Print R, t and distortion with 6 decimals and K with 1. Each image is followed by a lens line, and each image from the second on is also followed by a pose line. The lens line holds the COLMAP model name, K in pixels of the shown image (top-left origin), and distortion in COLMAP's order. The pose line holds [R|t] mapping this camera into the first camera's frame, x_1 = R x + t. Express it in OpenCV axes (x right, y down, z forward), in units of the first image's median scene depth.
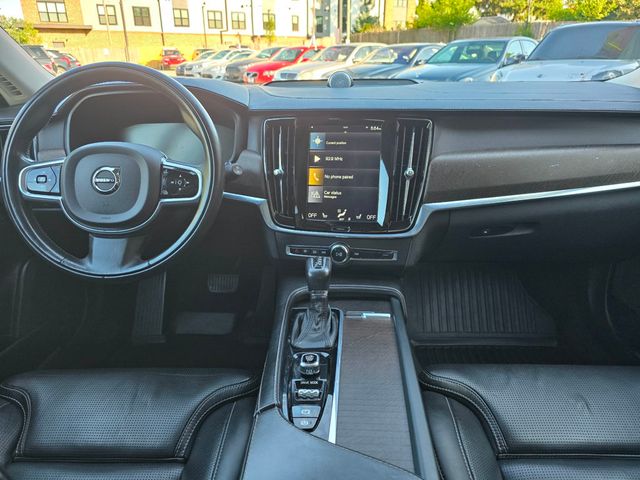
lens RADIAL K [[474.1, 0, 325.6], [0, 474.1, 230.0], [0, 0, 1]] dist [0.013284, -0.003686]
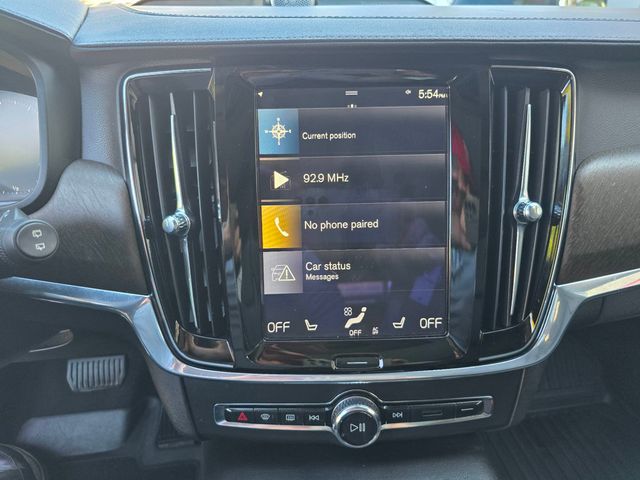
lens RADIAL K [[474.1, 0, 335.8], [0, 474.1, 239.5], [0, 0, 1]] dist [0.013284, -0.003686]
pose [[0.975454, -0.076593, 0.206453, -0.056998], [0.058175, 0.993884, 0.093861, -0.135994], [-0.212380, -0.079546, 0.973944, 0.621281]]
